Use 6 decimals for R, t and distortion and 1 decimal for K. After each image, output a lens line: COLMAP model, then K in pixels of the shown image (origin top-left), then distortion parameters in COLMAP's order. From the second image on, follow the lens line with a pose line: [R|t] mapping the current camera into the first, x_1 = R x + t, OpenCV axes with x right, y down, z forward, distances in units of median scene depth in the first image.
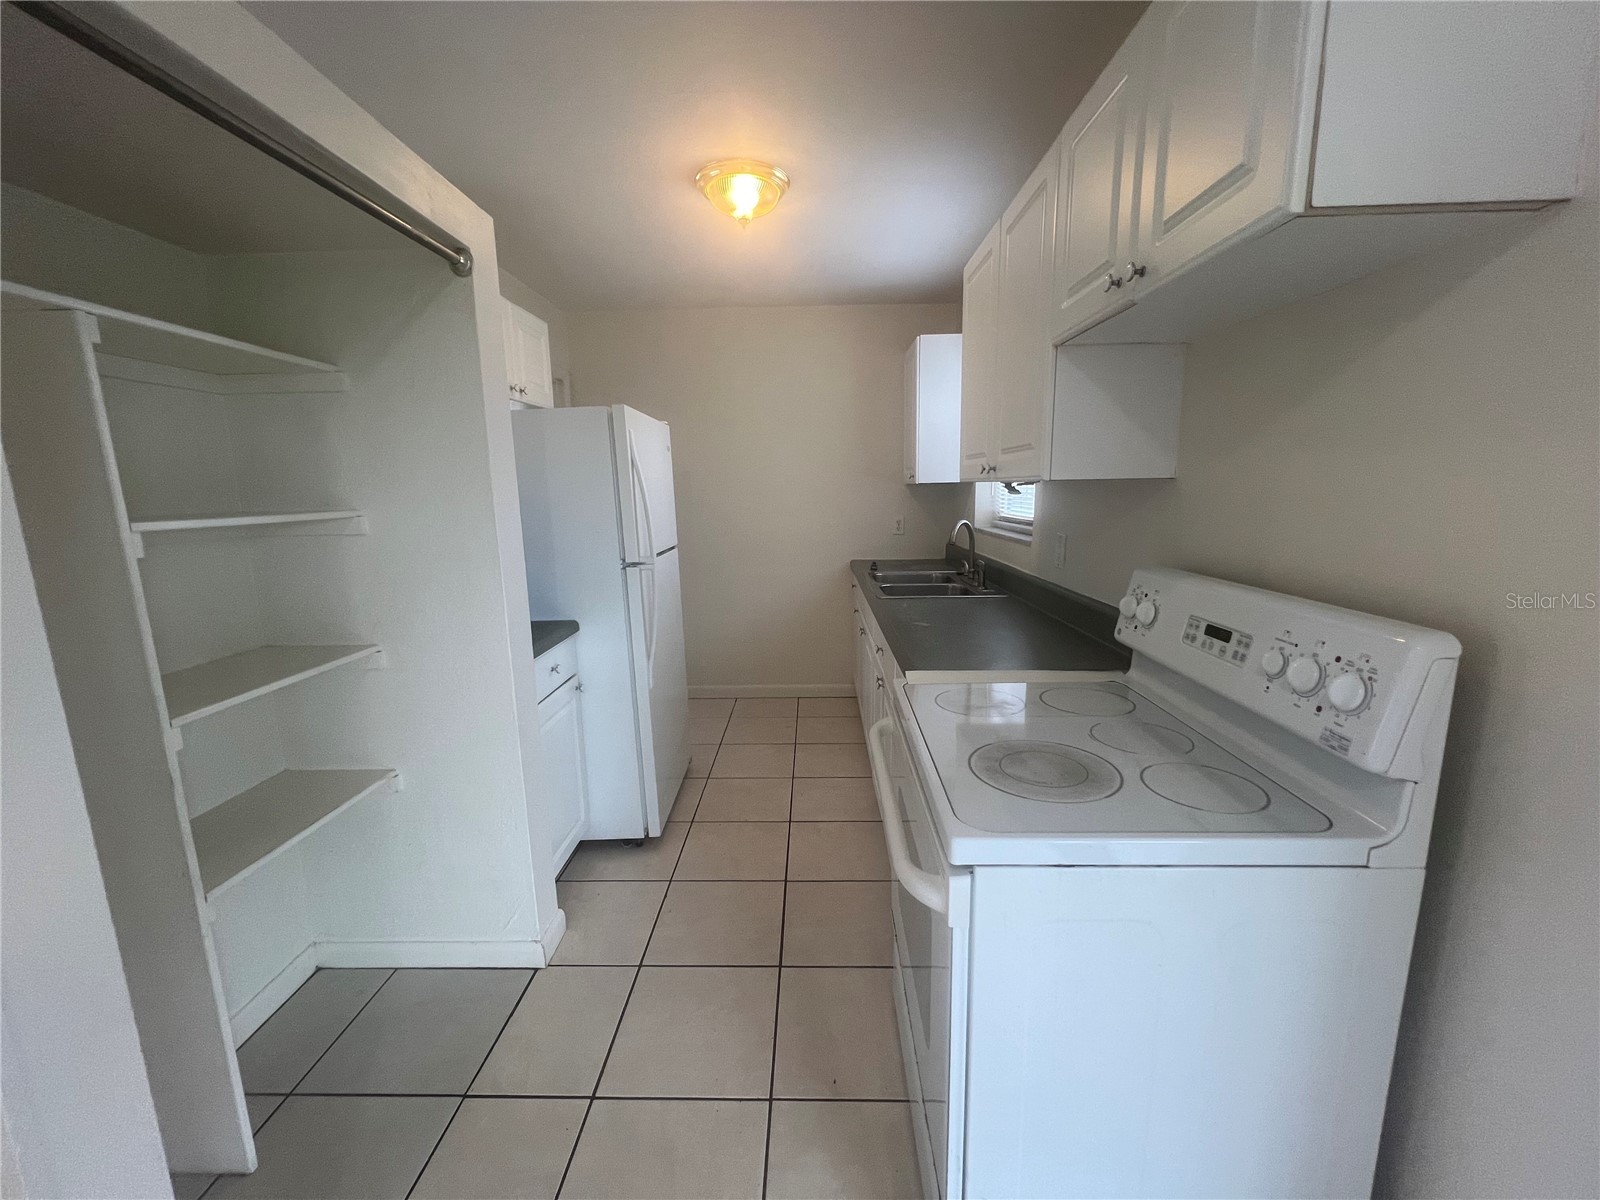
lens RADIAL K [[637.9, 0, 800.0], [0, 637.9, 600.0], [0, 0, 1]] dist [0.004854, 0.000061]
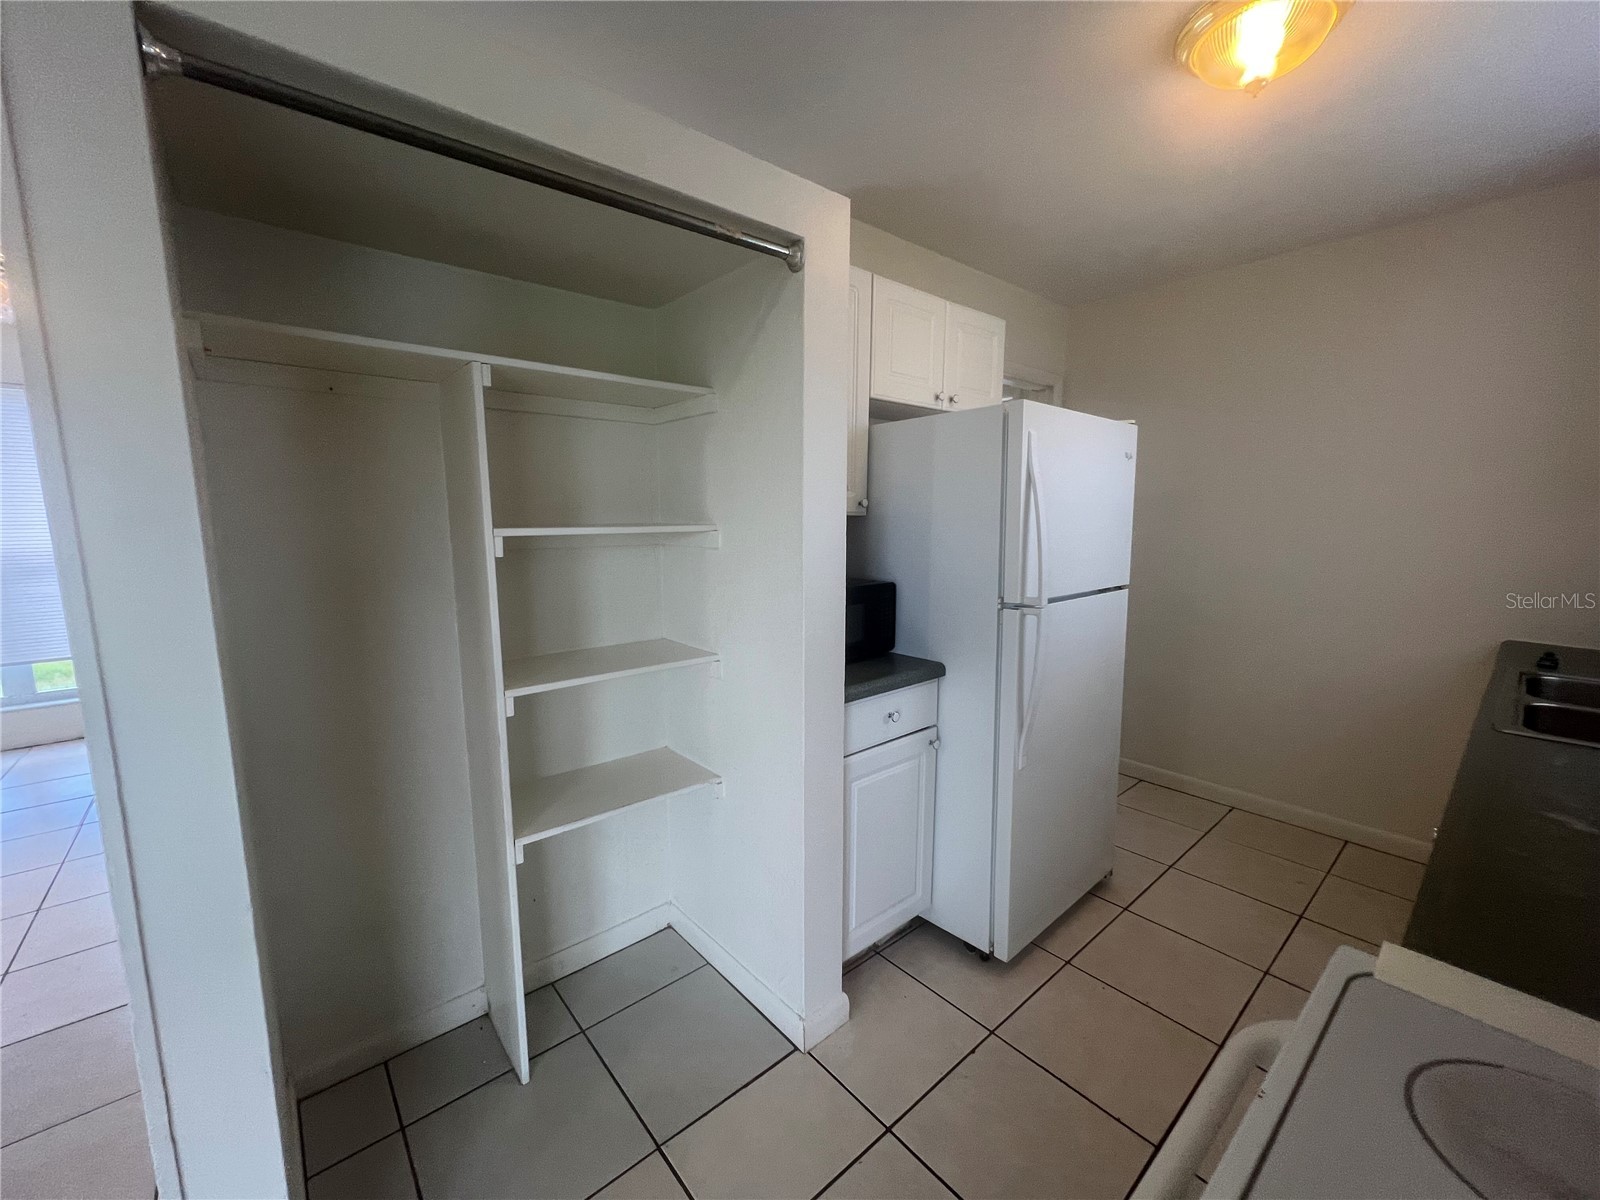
lens RADIAL K [[637.9, 0, 800.0], [0, 637.9, 600.0], [0, 0, 1]] dist [0.004854, 0.000061]
pose [[0.672790, 0.119305, -0.730150, 0.132727], [-0.140831, 0.989519, 0.031918, -0.052570], [0.726306, 0.081354, 0.682541, 0.292626]]
